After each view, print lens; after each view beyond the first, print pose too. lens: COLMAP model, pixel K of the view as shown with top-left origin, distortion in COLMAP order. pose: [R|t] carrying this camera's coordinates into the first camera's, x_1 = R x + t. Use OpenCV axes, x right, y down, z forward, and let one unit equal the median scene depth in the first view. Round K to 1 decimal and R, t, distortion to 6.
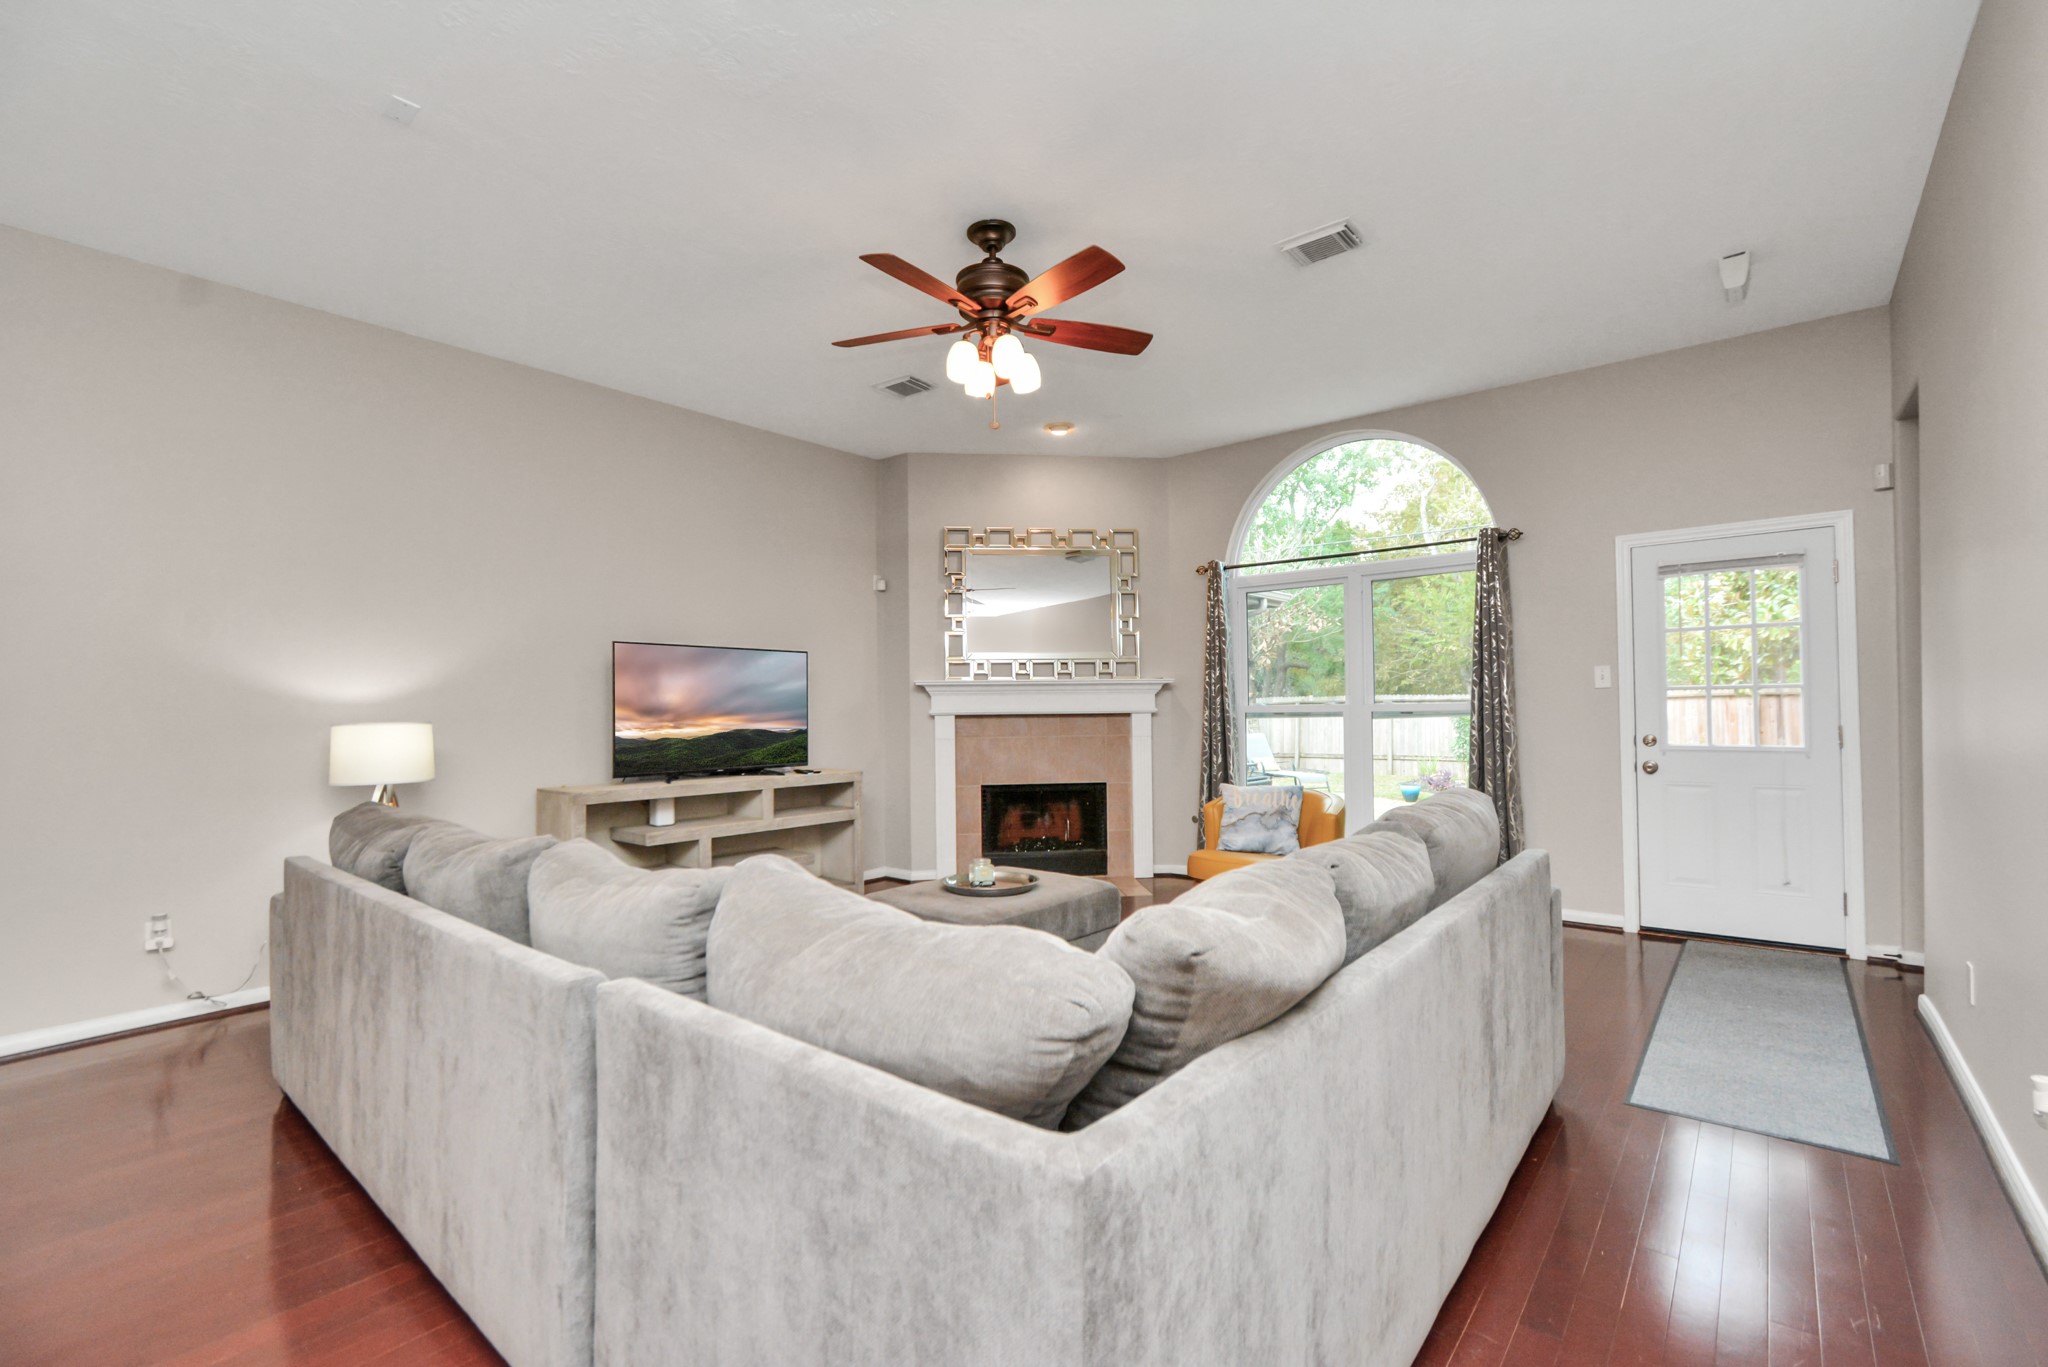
lens RADIAL K [[903.2, 0, 1024.0], [0, 903.2, 683.5], [0, 0, 1]] dist [0.008457, 0.000256]
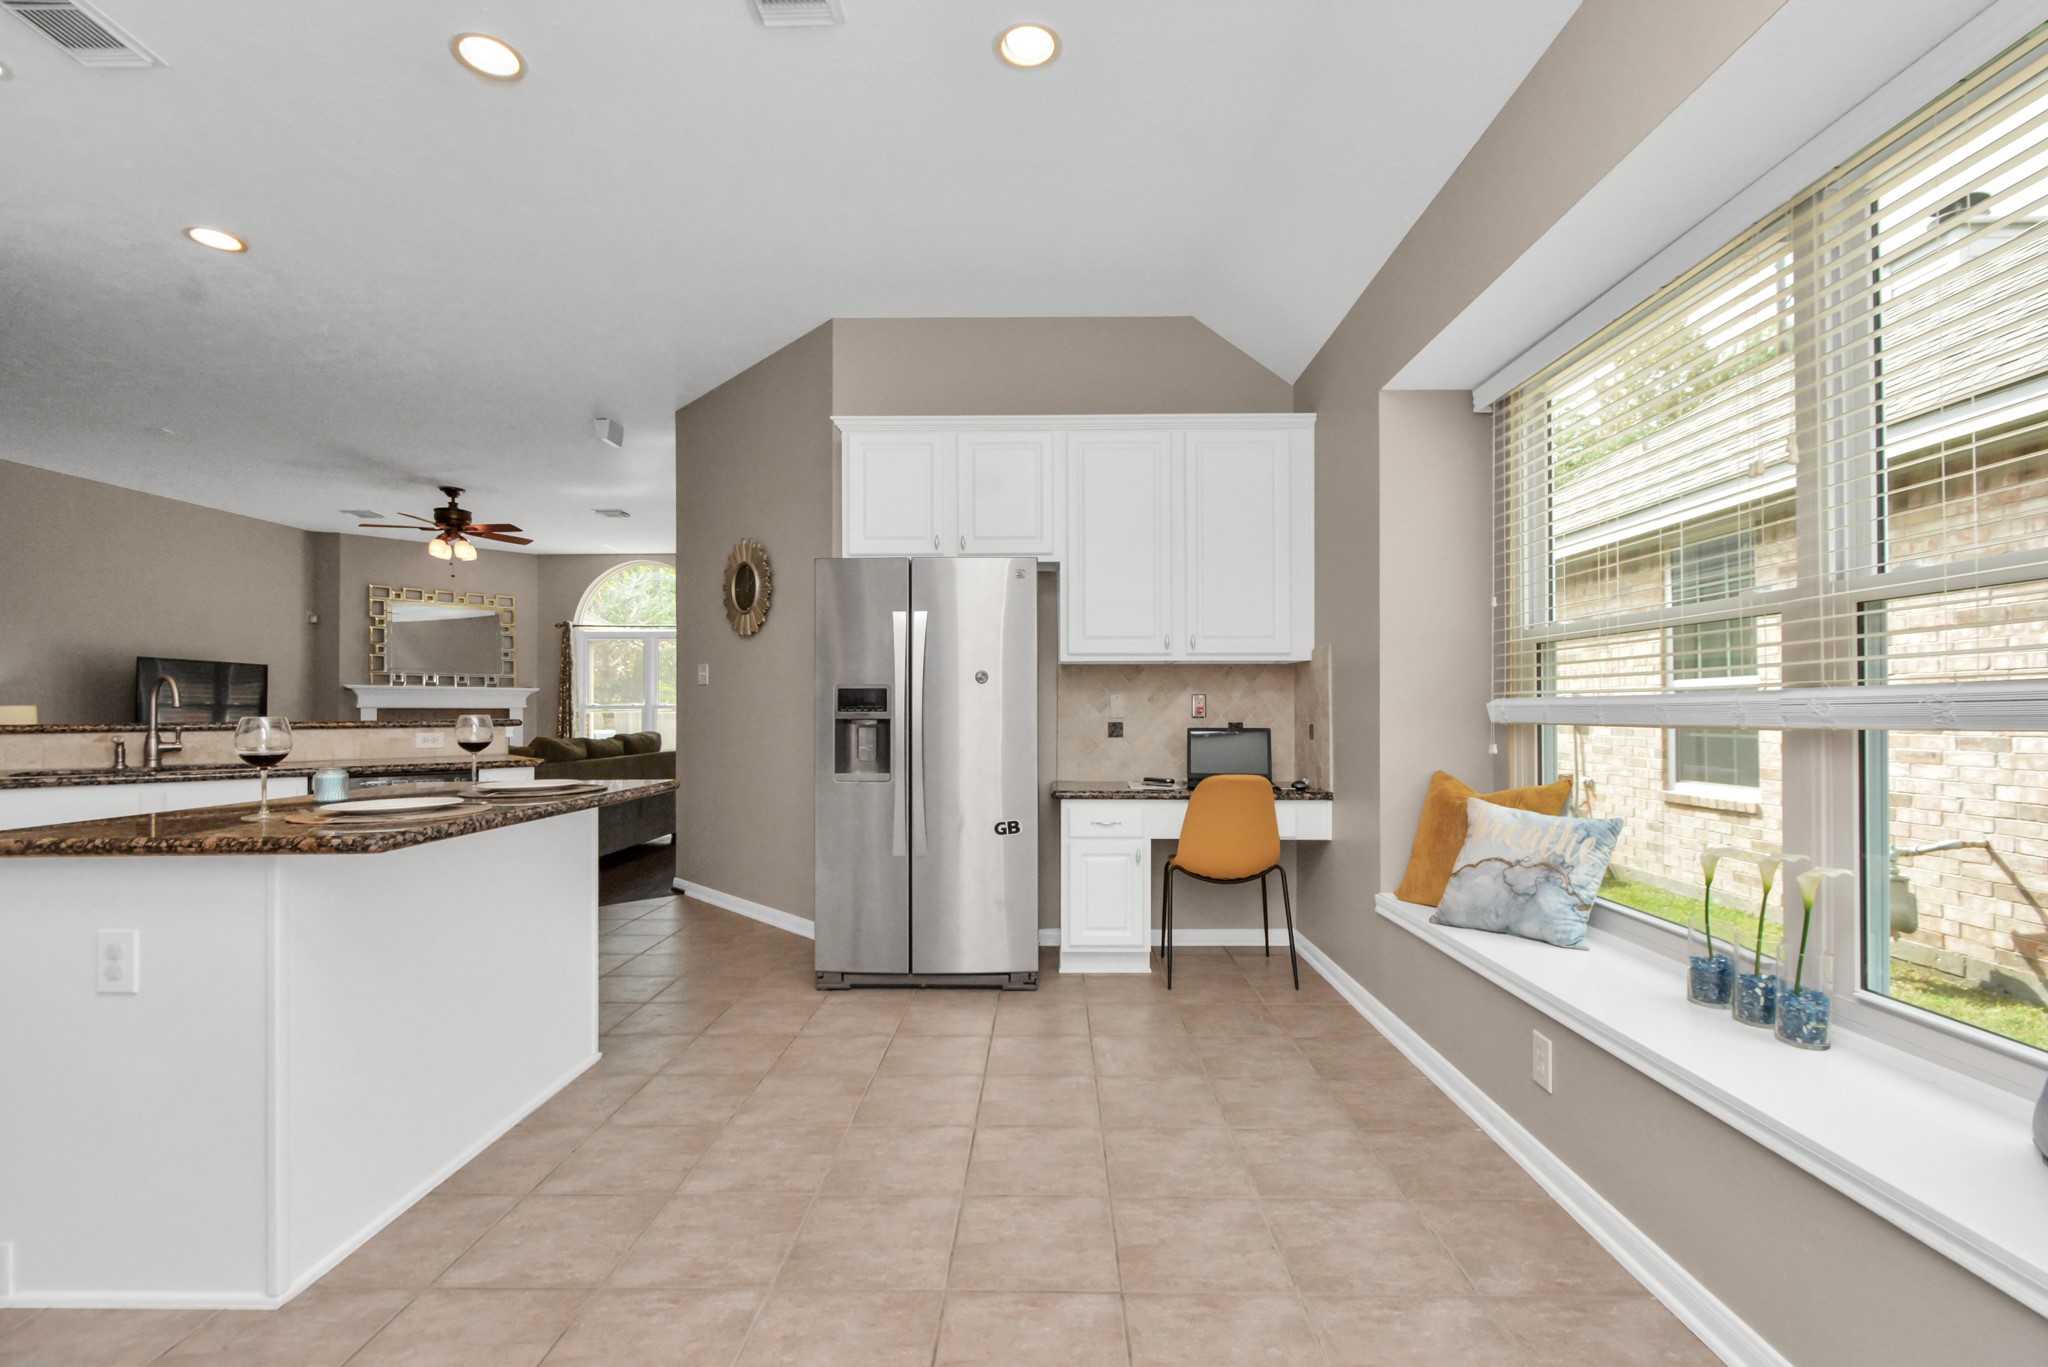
lens RADIAL K [[907.0, 0, 1044.8], [0, 907.0, 697.0], [0, 0, 1]] dist [-0.006894, -0.000058]
pose [[0.772652, 0.019472, 0.634531, -0.216515], [-0.022418, 0.999743, -0.003381, -0.007499], [-0.634434, -0.011613, 0.772890, -1.119908]]
